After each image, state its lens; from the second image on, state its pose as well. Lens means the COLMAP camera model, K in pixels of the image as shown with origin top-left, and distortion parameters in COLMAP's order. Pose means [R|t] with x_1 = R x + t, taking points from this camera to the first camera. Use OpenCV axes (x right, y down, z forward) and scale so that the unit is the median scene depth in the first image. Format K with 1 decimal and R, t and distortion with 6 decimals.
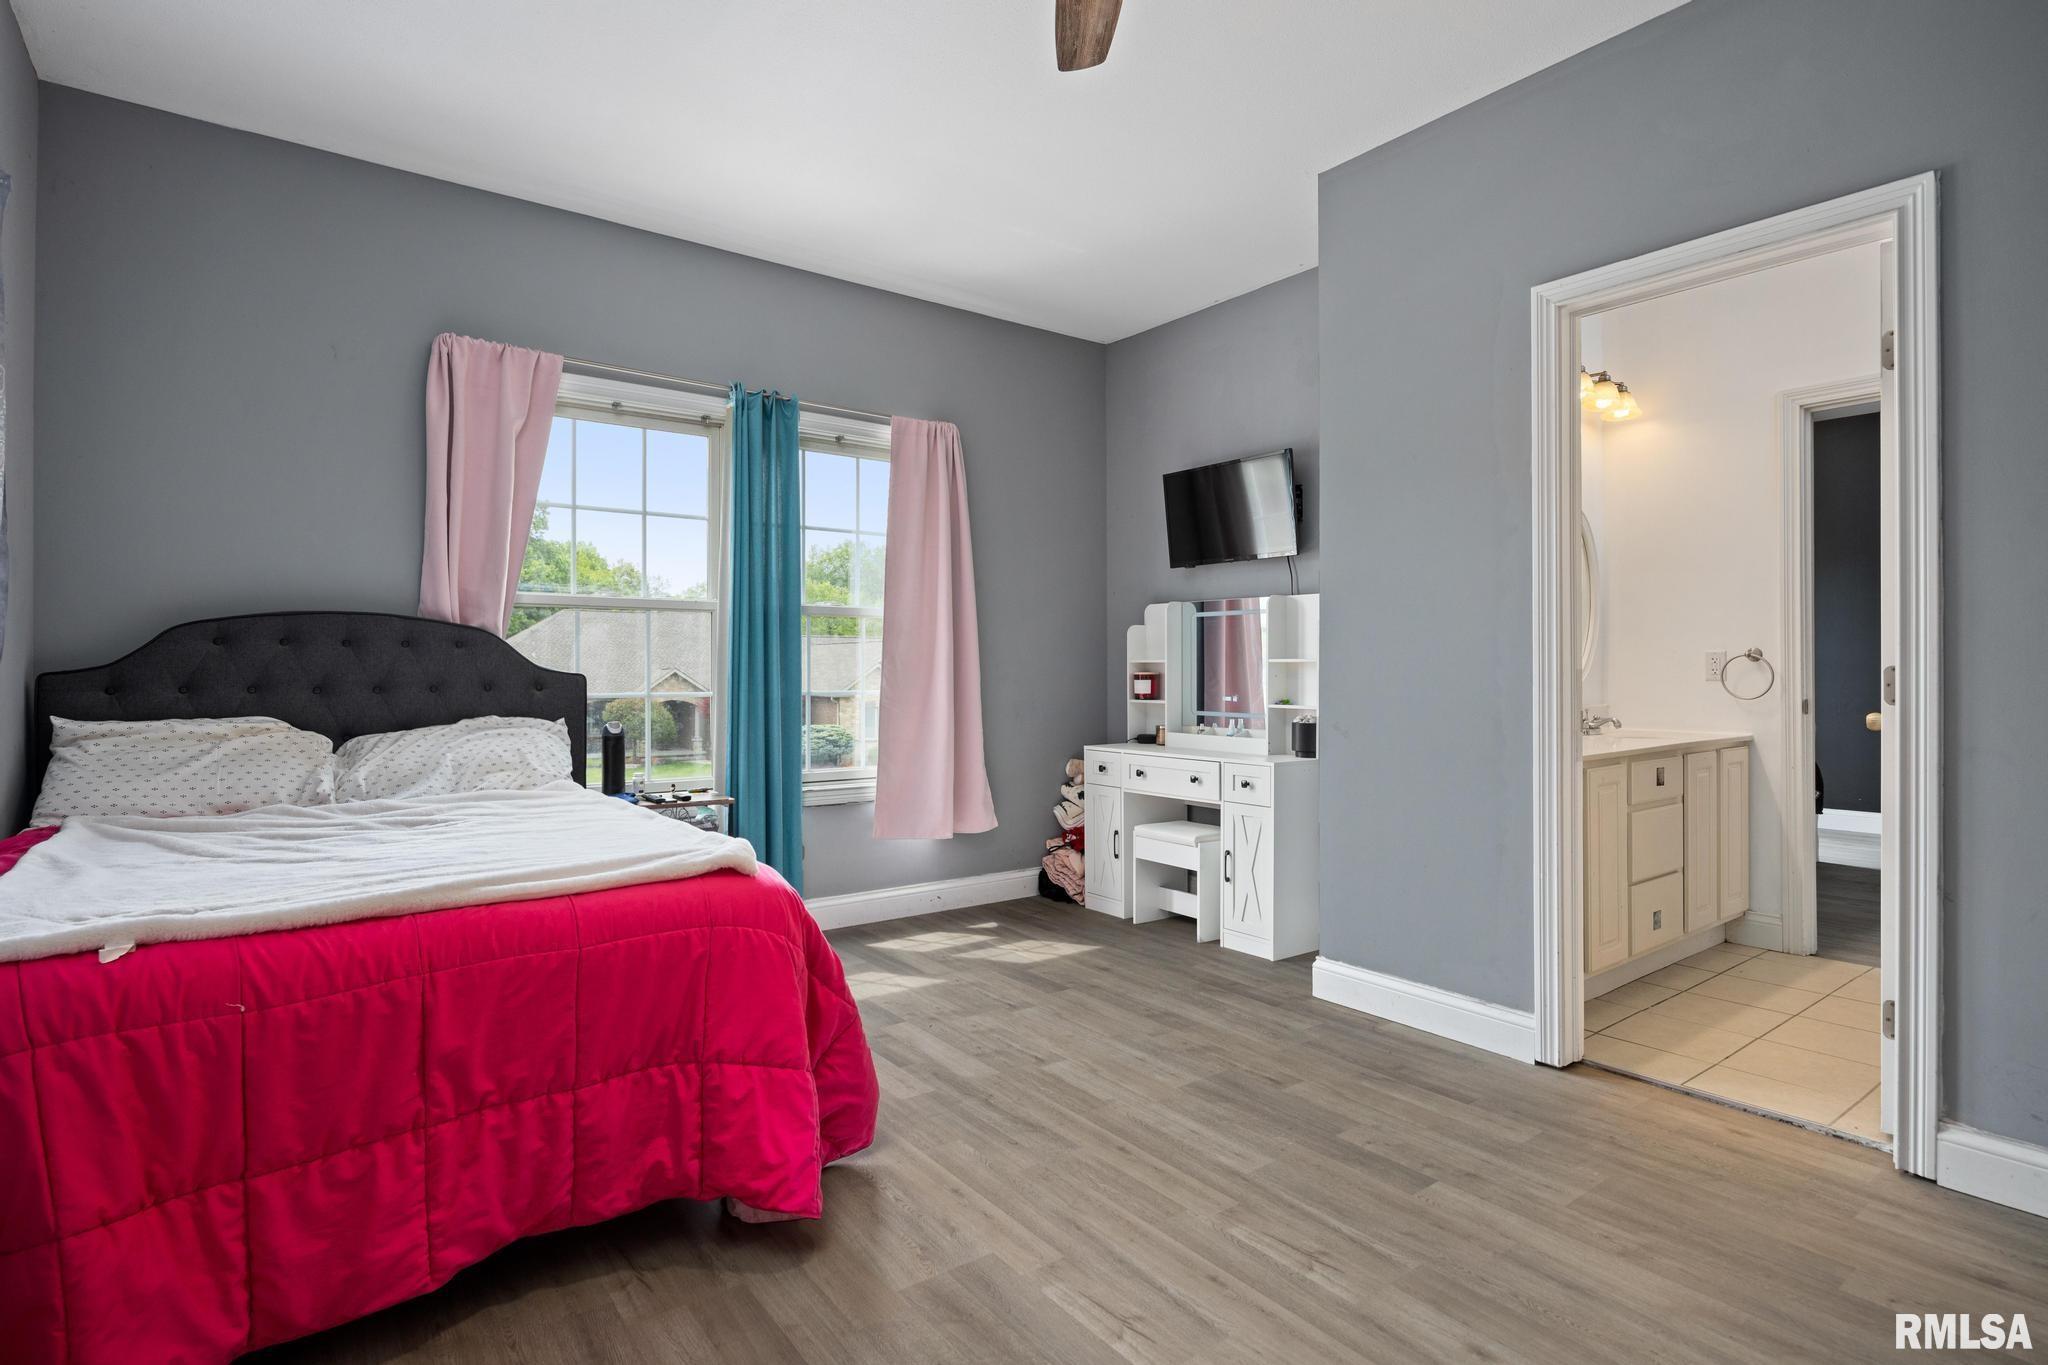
lens RADIAL K [[1029.3, 0, 1055.6], [0, 1029.3, 678.1], [0, 0, 1]] dist [-0.020604, 0.001056]
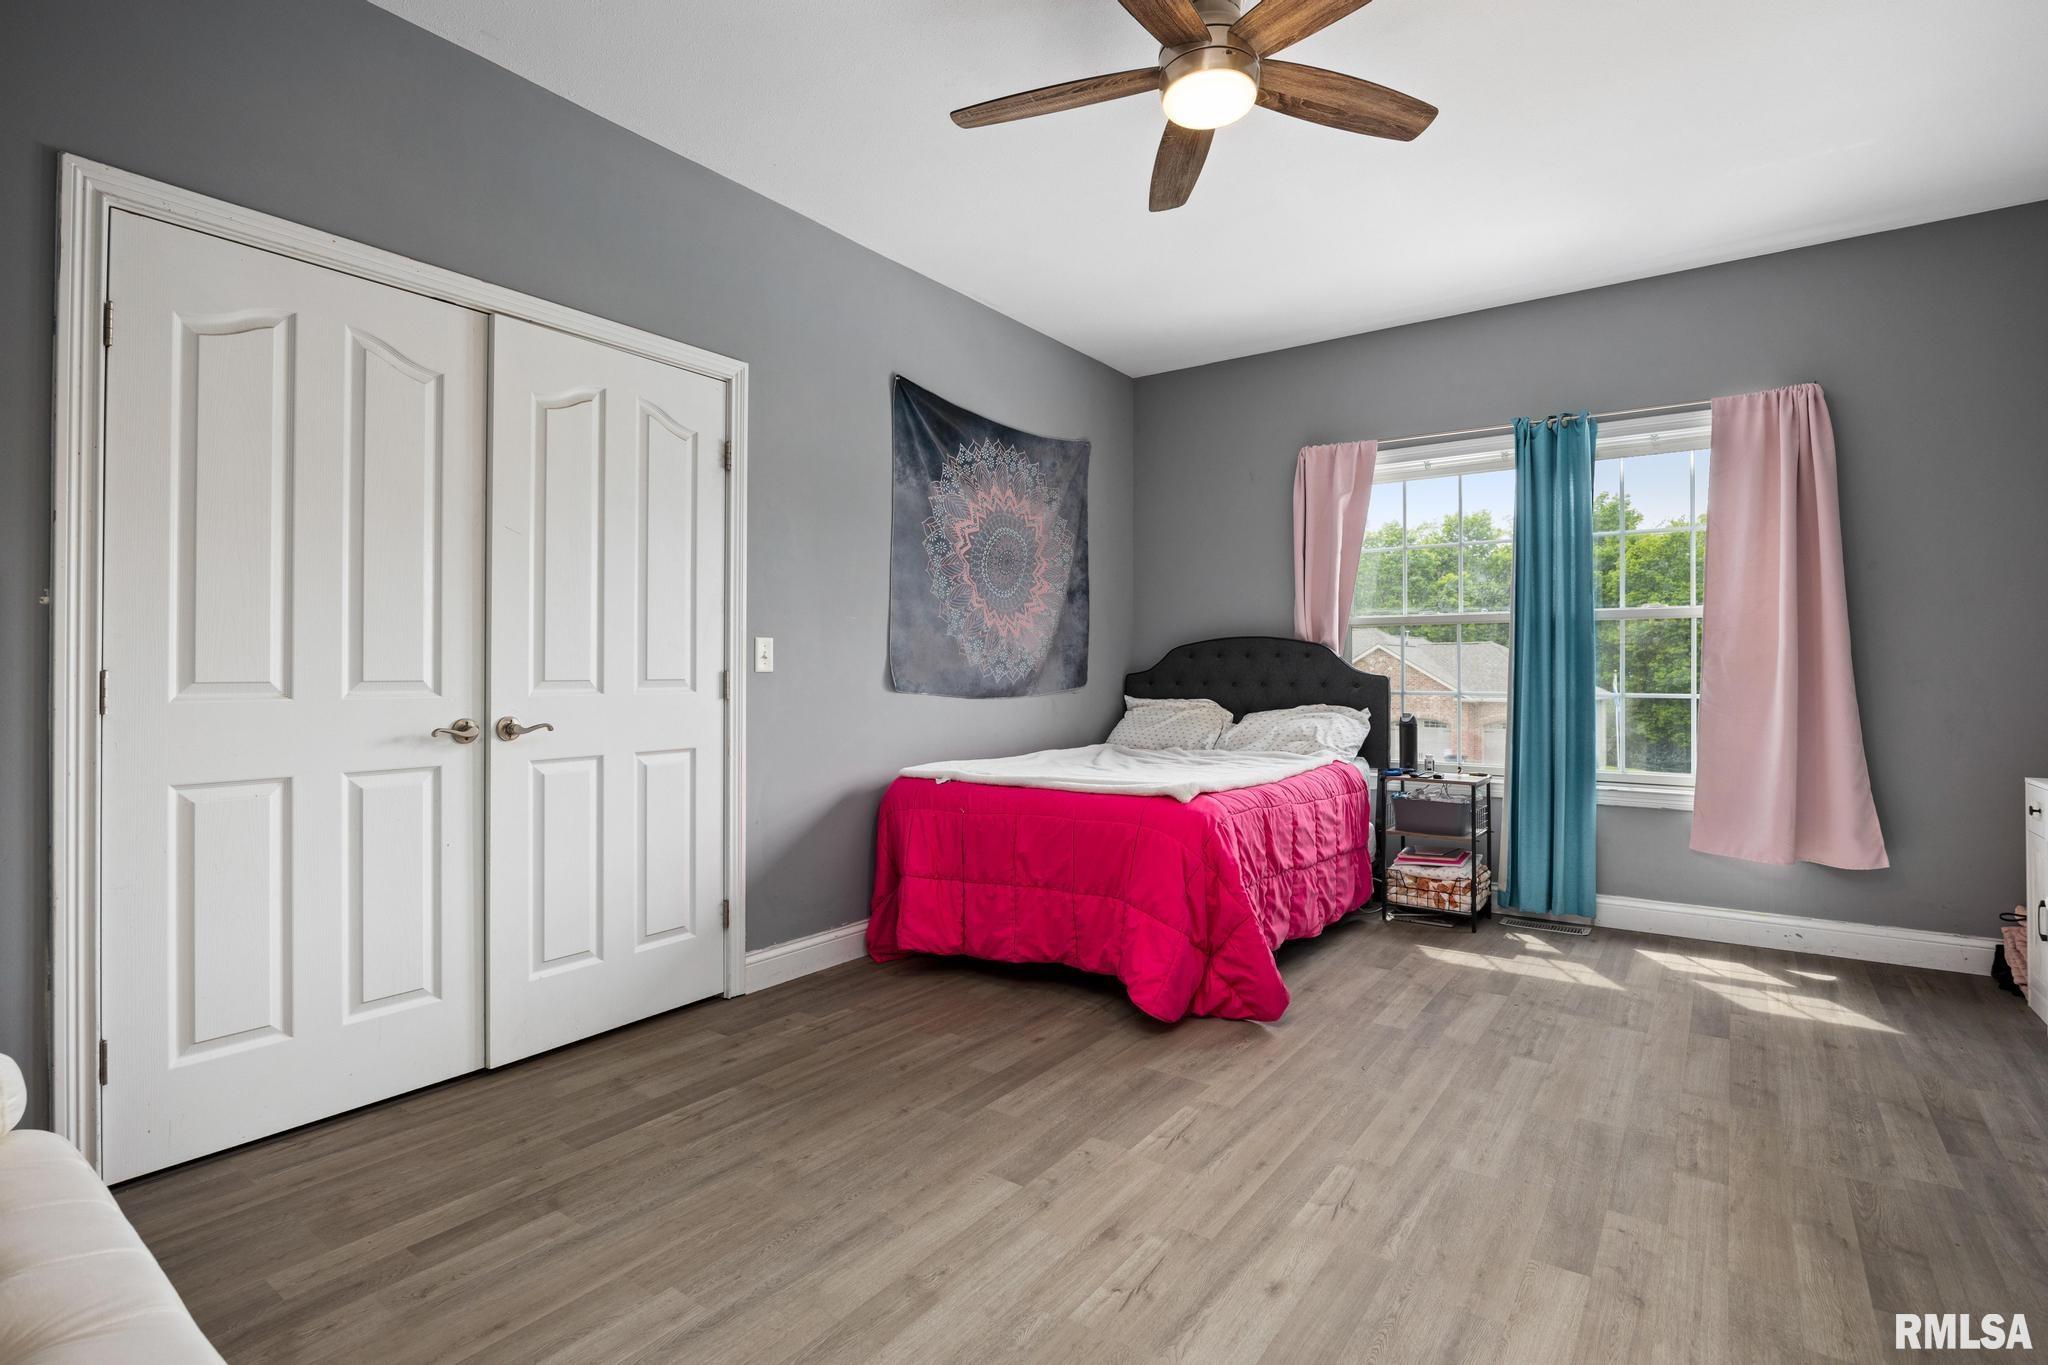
lens RADIAL K [[974.7, 0, 1040.6], [0, 974.7, 665.5], [0, 0, 1]] dist [-0.010918, -0.001464]
pose [[0.293622, -0.007308, -0.955894, 0.857964], [-0.005794, 0.999939, -0.009424, -0.002820], [0.955904, 0.008305, 0.293561, 0.278244]]
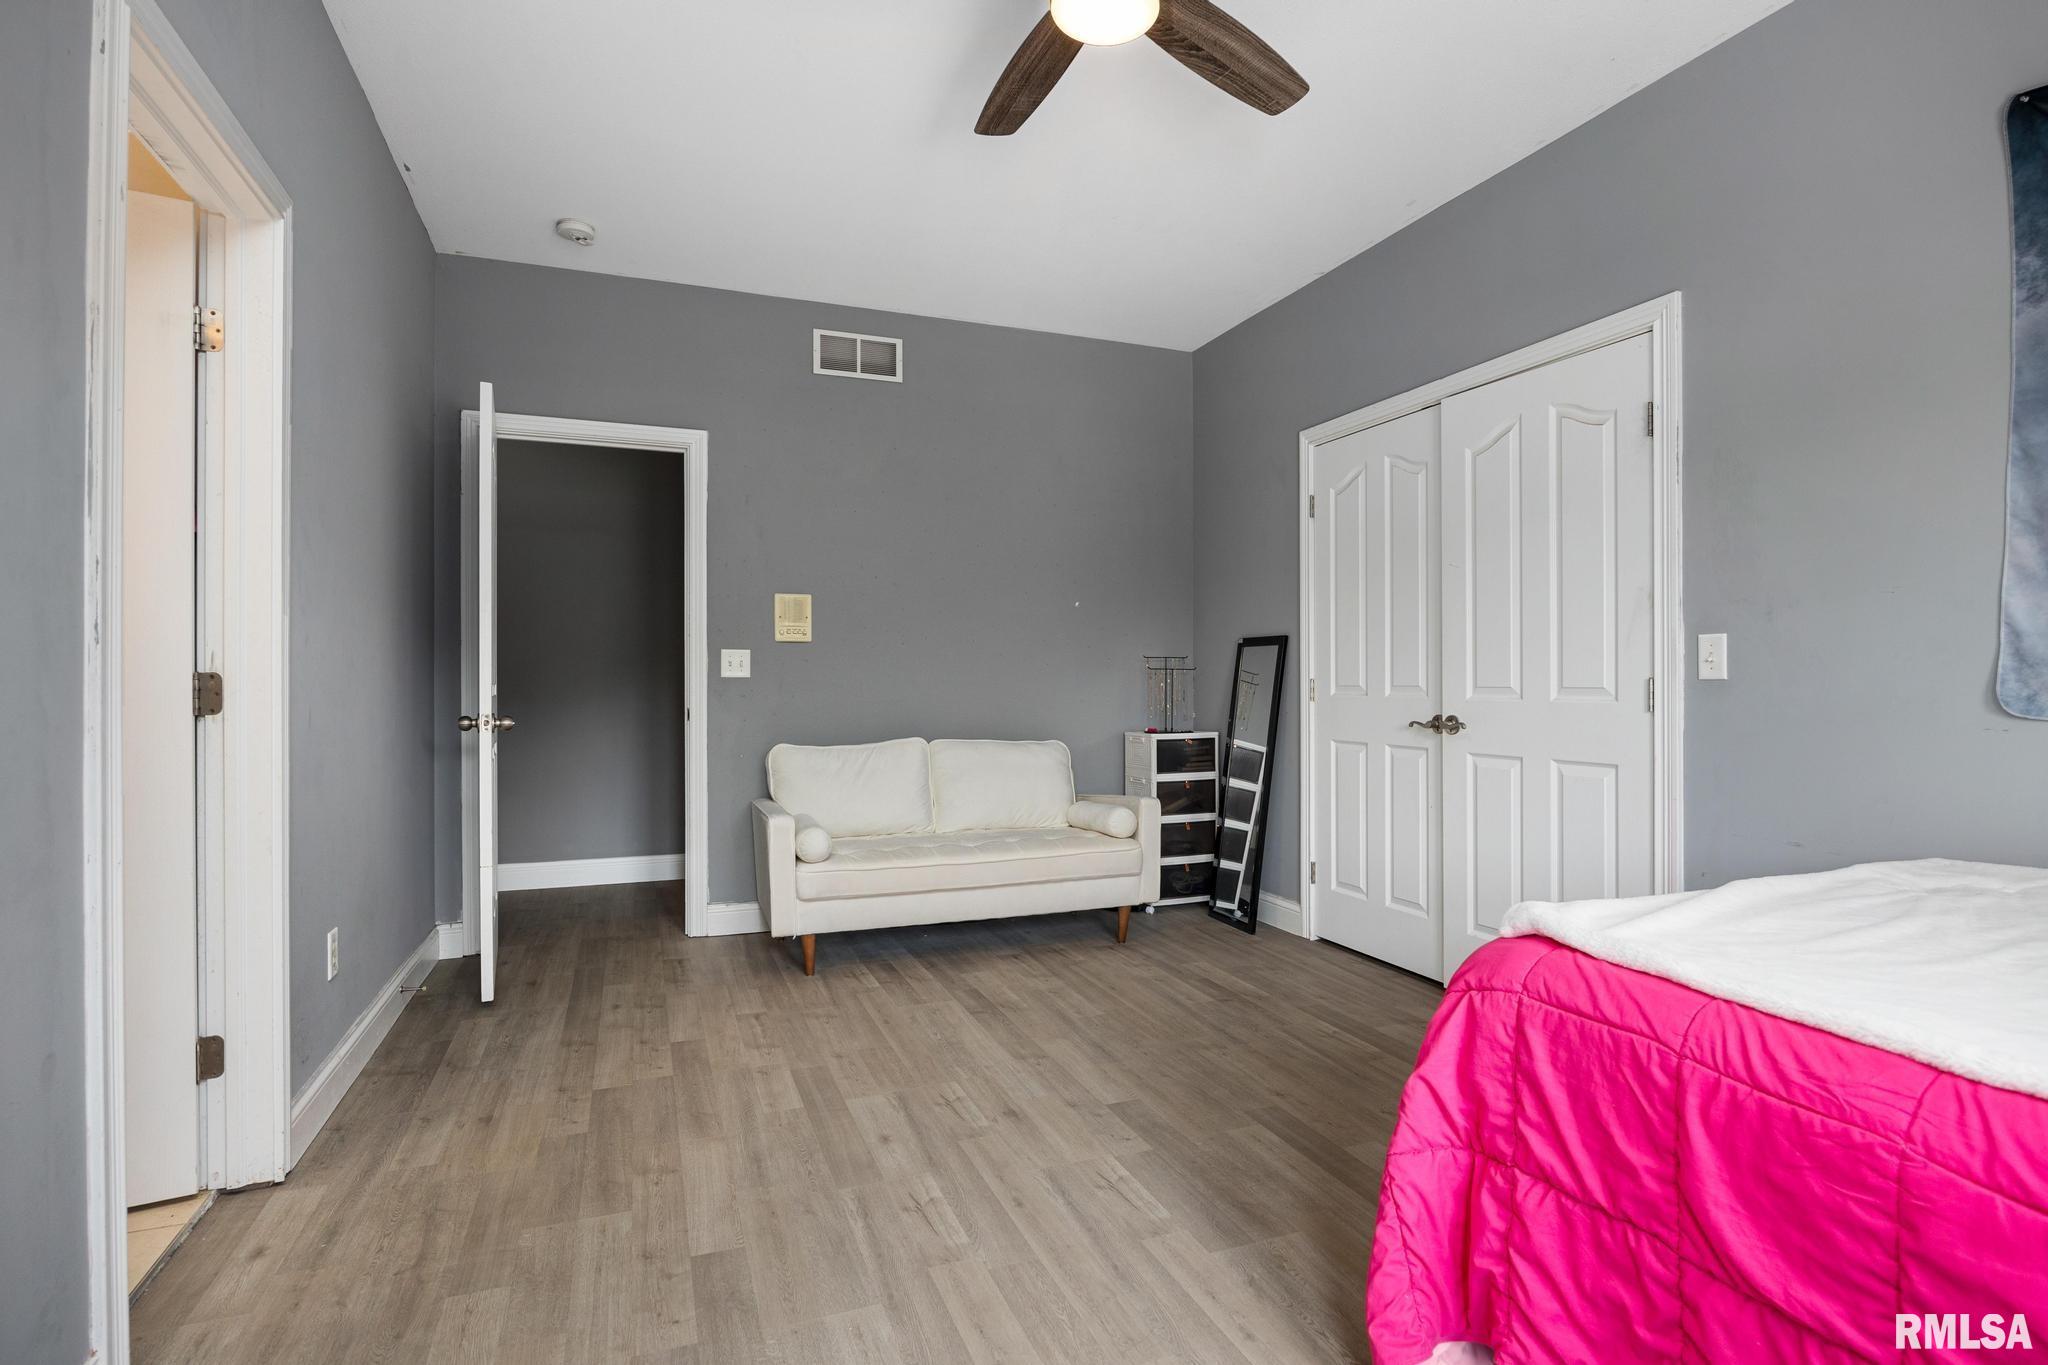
lens RADIAL K [[1029.3, 0, 1037.4], [0, 1029.3, 679.5], [0, 0, 1]] dist [-0.020604, 0.001056]
pose [[-0.959585, -0.000930, 0.281418, -0.135048], [0.000861, 0.999980, 0.006239, -0.009672], [-0.281418, 0.006229, -0.959565, 1.494512]]
